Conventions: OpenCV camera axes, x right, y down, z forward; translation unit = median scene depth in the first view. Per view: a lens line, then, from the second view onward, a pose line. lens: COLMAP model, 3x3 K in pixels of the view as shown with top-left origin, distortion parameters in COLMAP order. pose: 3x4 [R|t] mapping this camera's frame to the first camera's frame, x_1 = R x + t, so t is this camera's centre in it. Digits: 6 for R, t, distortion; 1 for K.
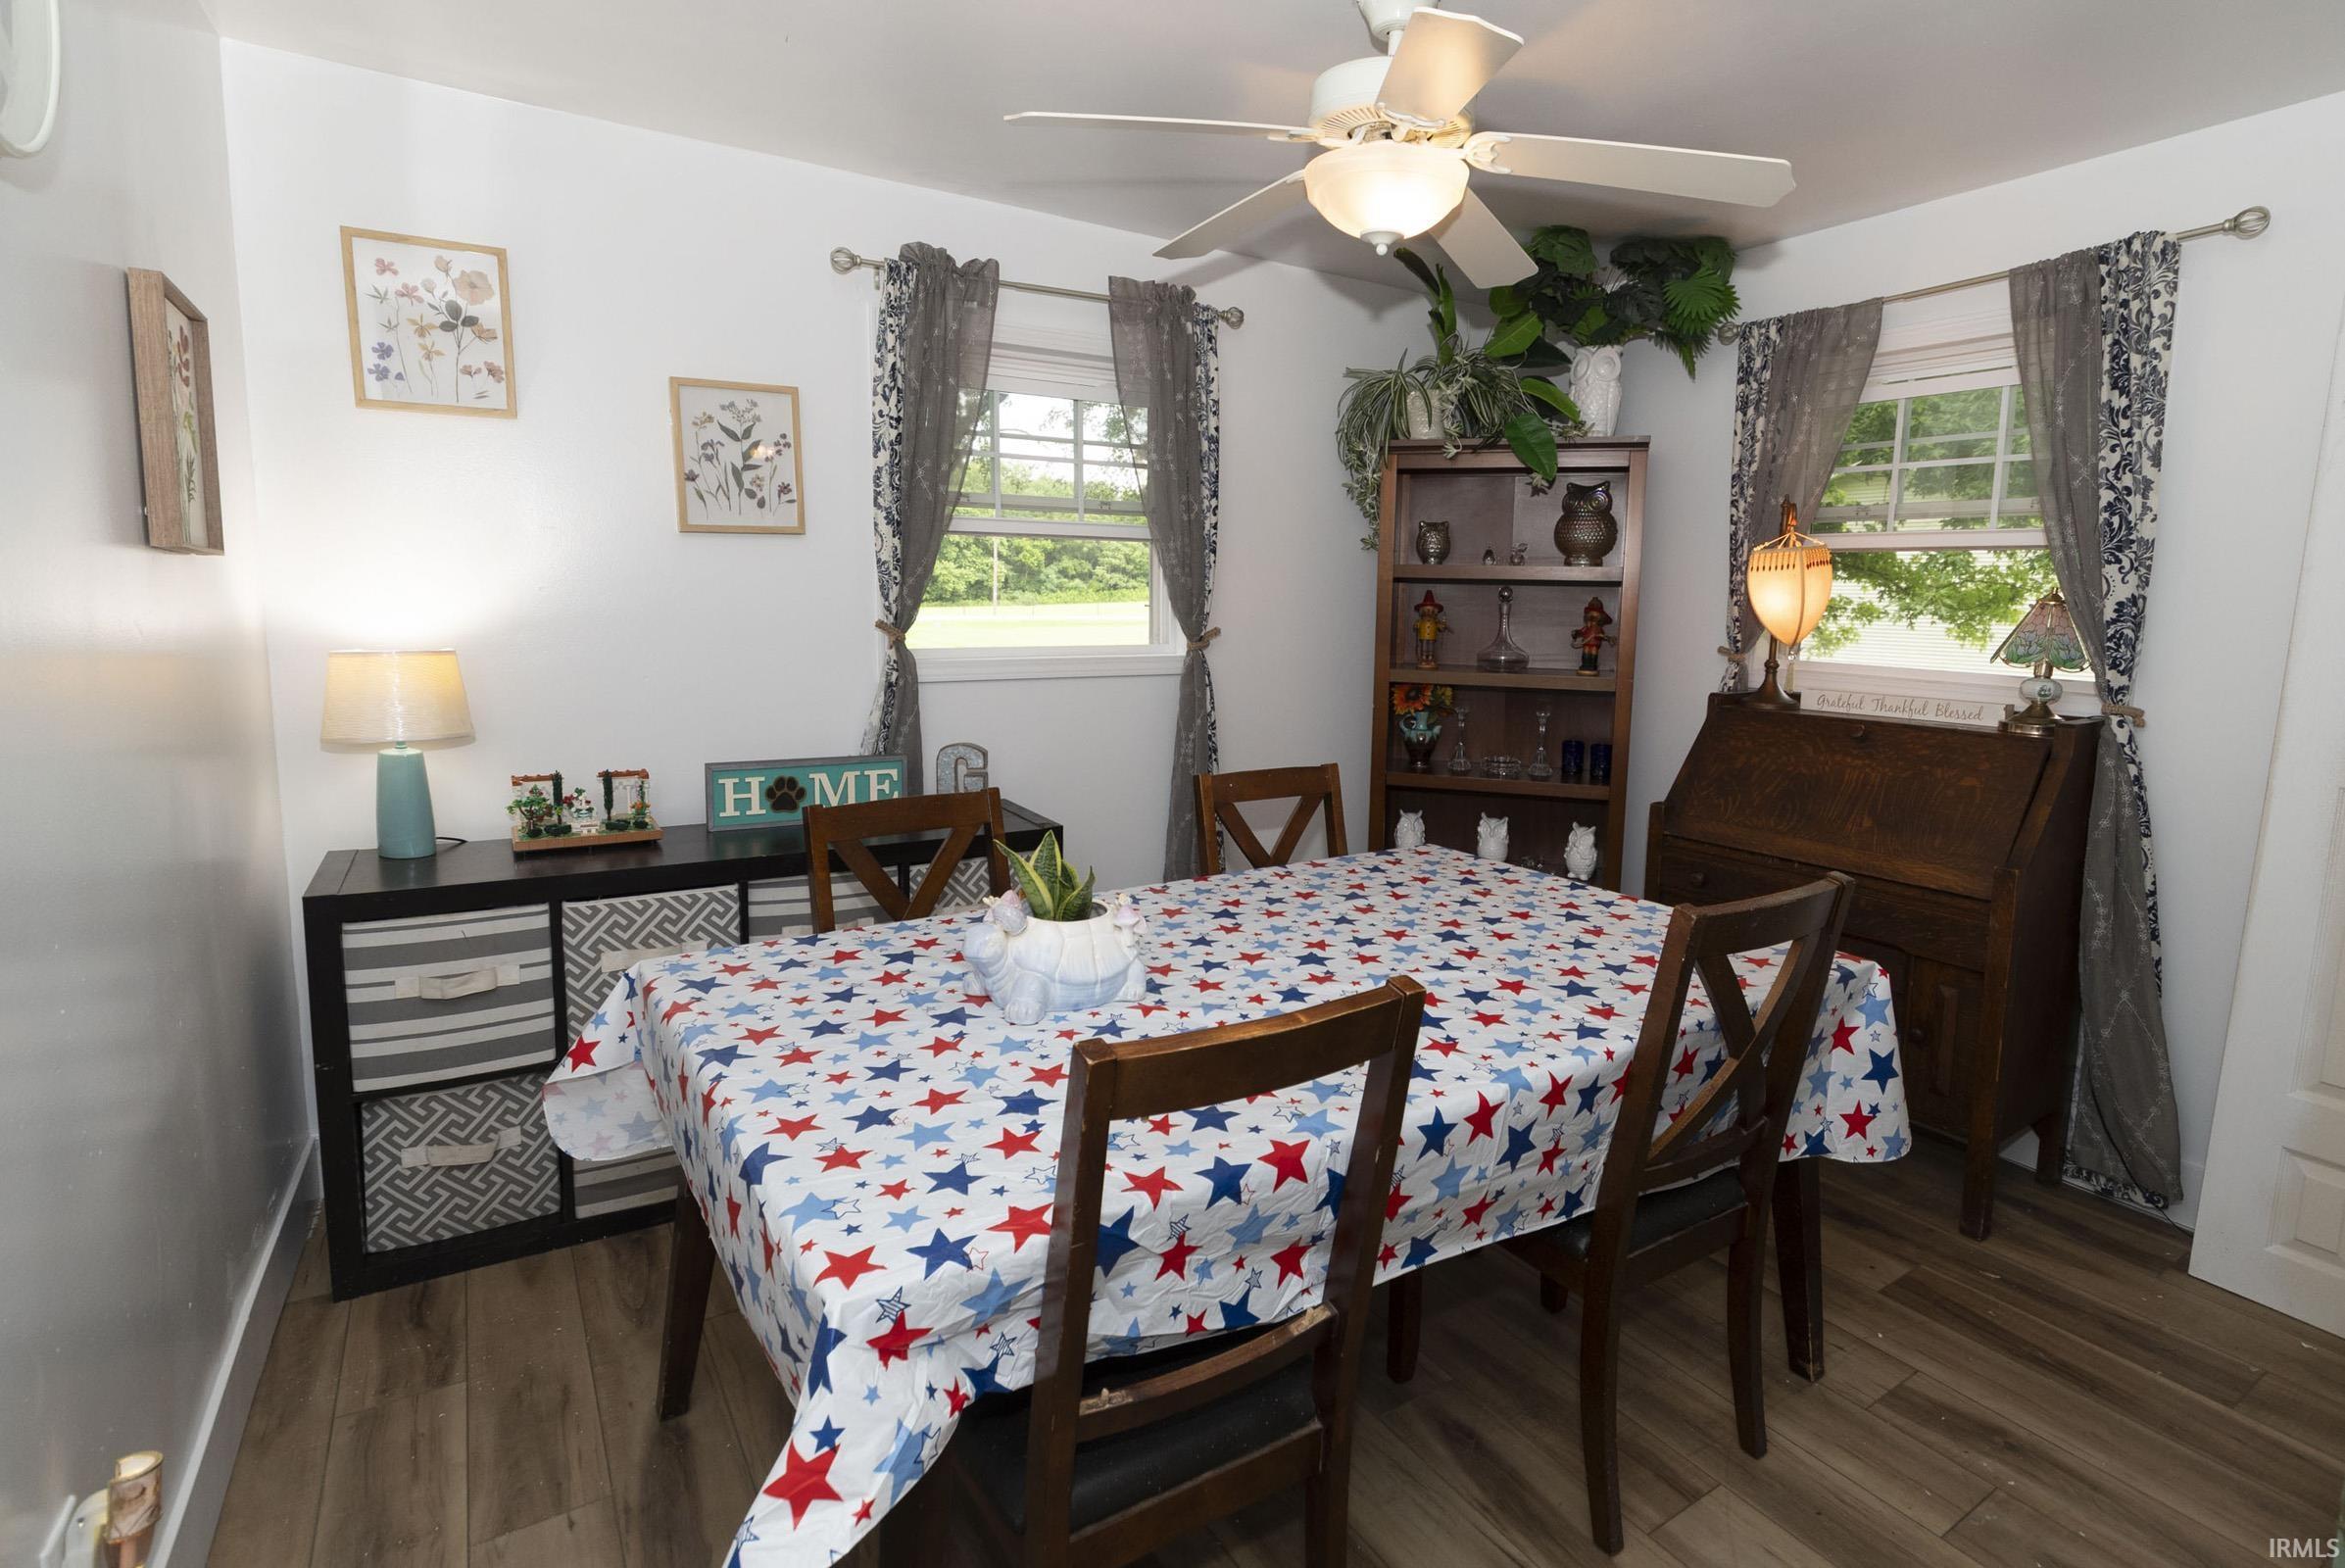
lens RADIAL K [[1142.5, 0, 1234.3], [0, 1142.5, 739.5], [0, 0, 1]] dist [0.000993, -0.000619]
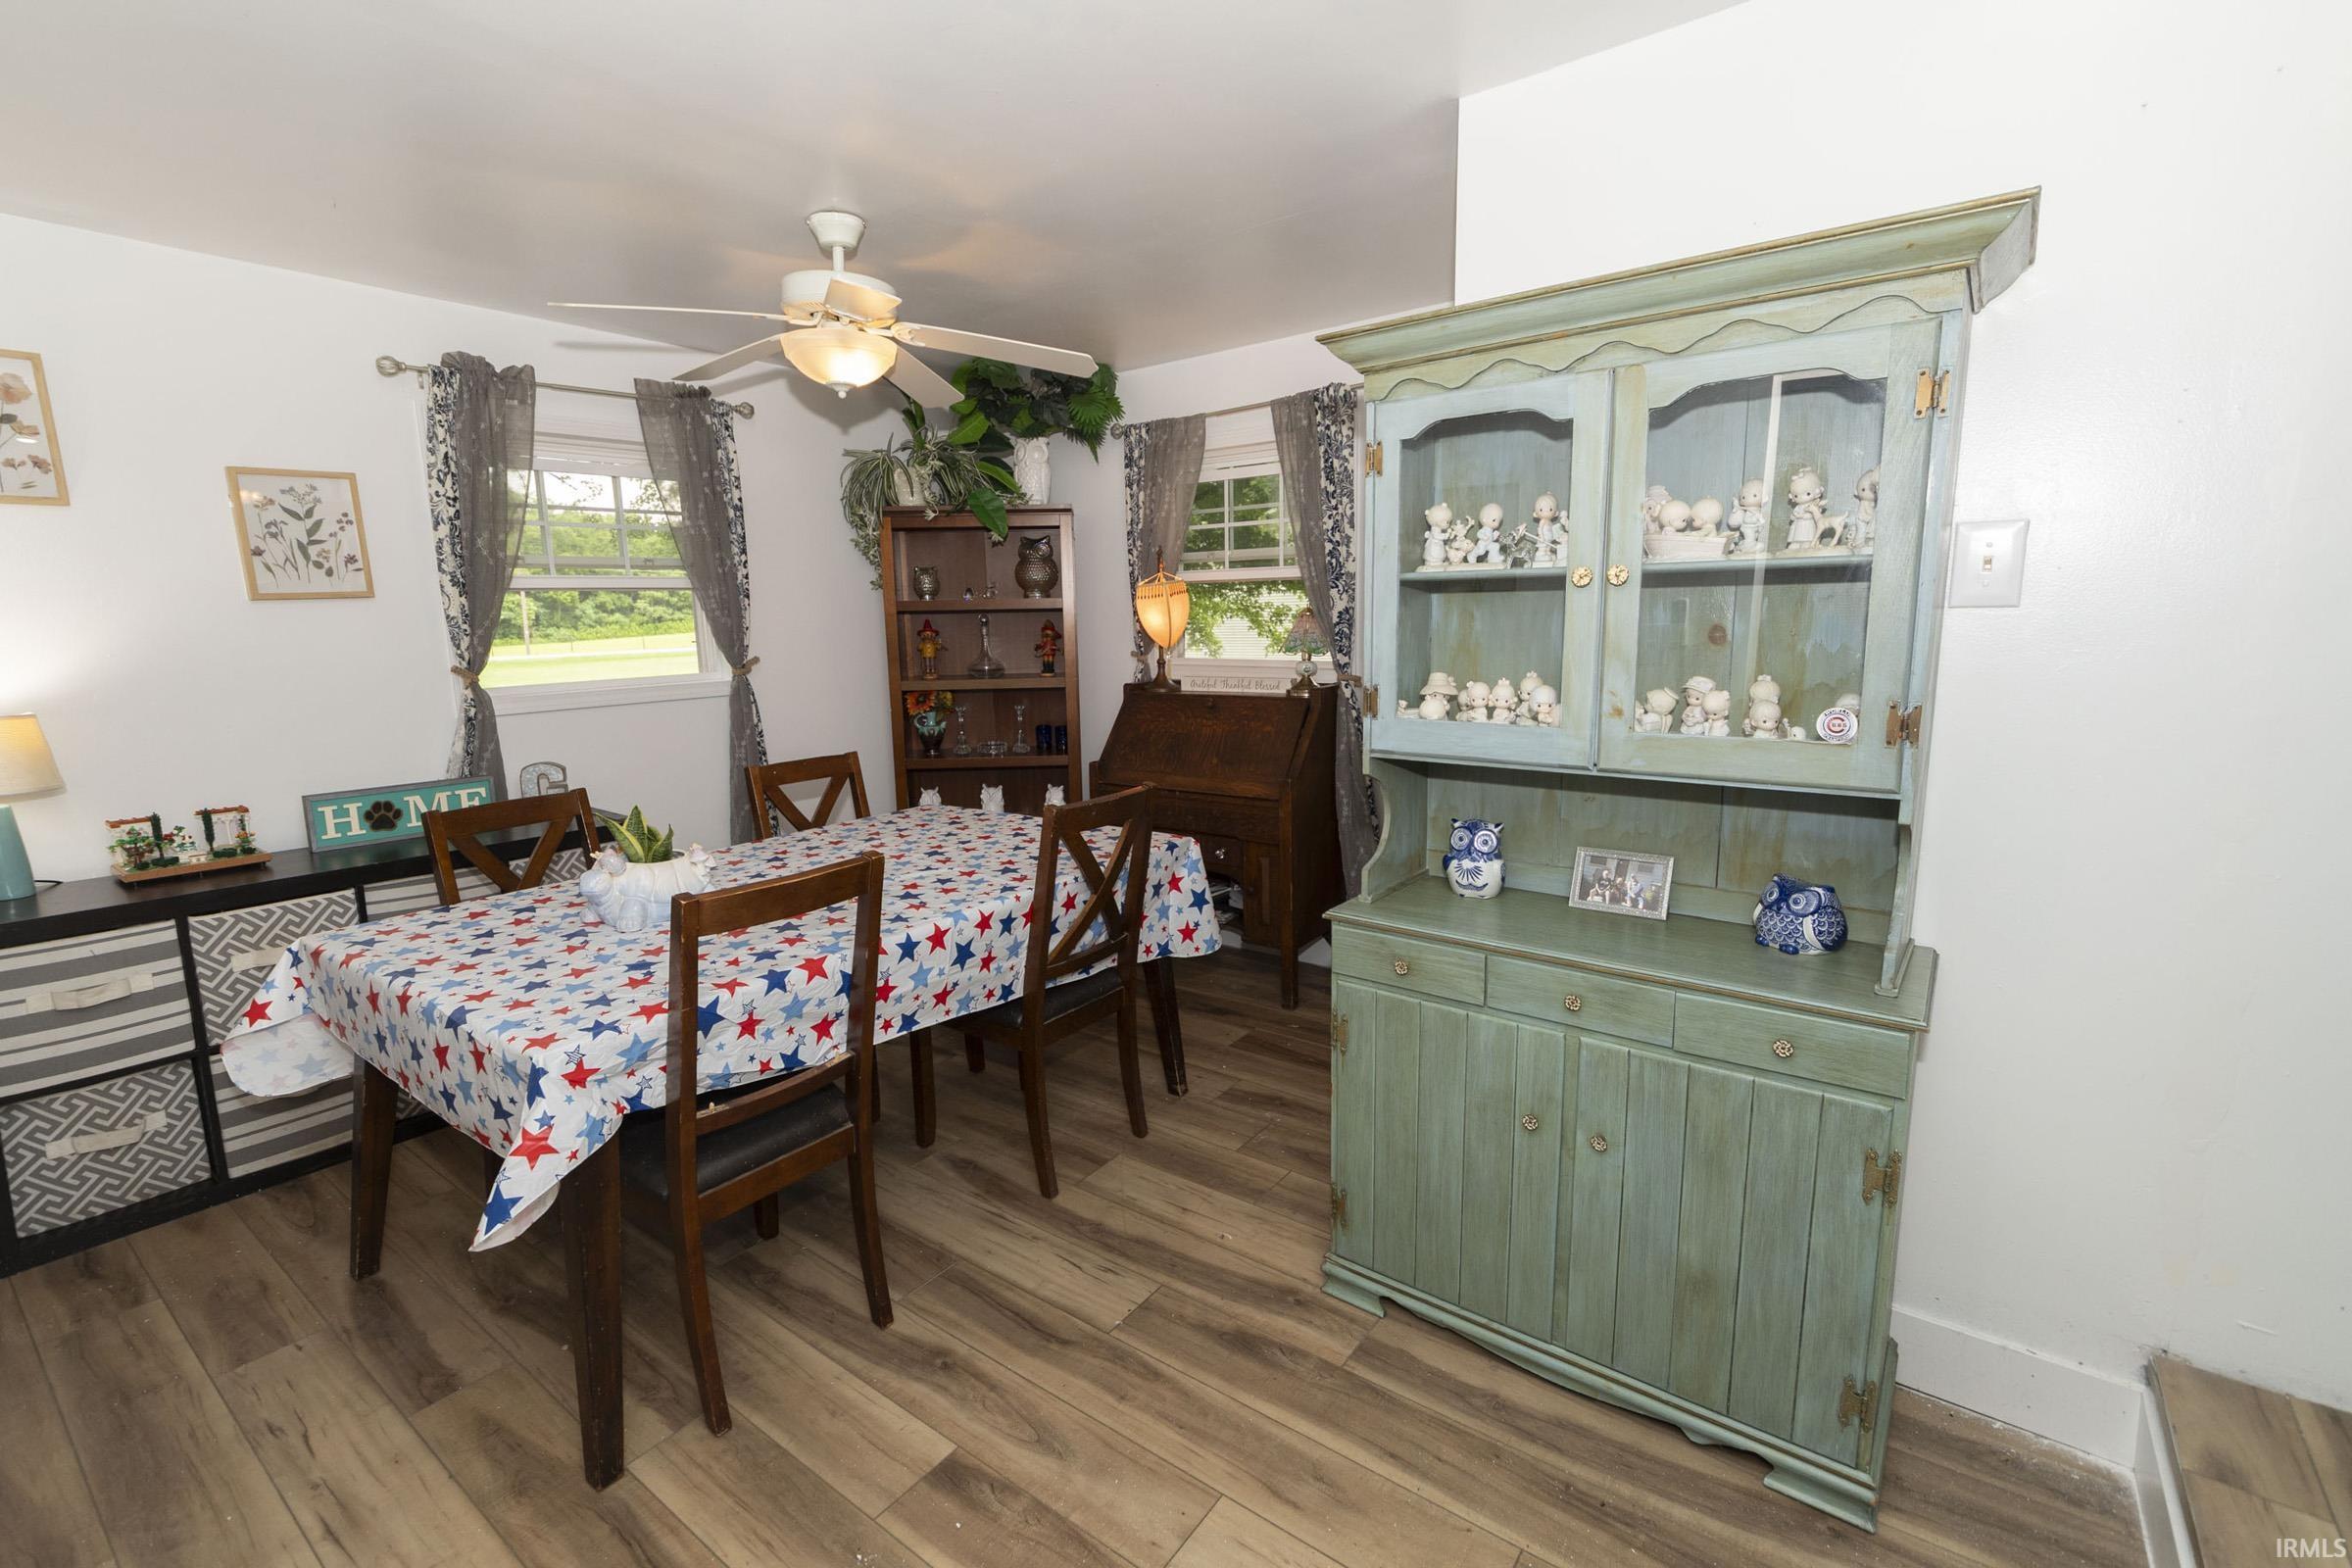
lens RADIAL K [[1029.6, 0, 1156.1], [0, 1029.6, 777.8], [0, 0, 1]] dist [-0.002768, 0.001440]
pose [[0.941514, -0.092464, 0.324040, 0.028218], [0.082370, 0.995596, 0.044763, 0.029806], [-0.326752, -0.015453, 0.944984, -0.316565]]
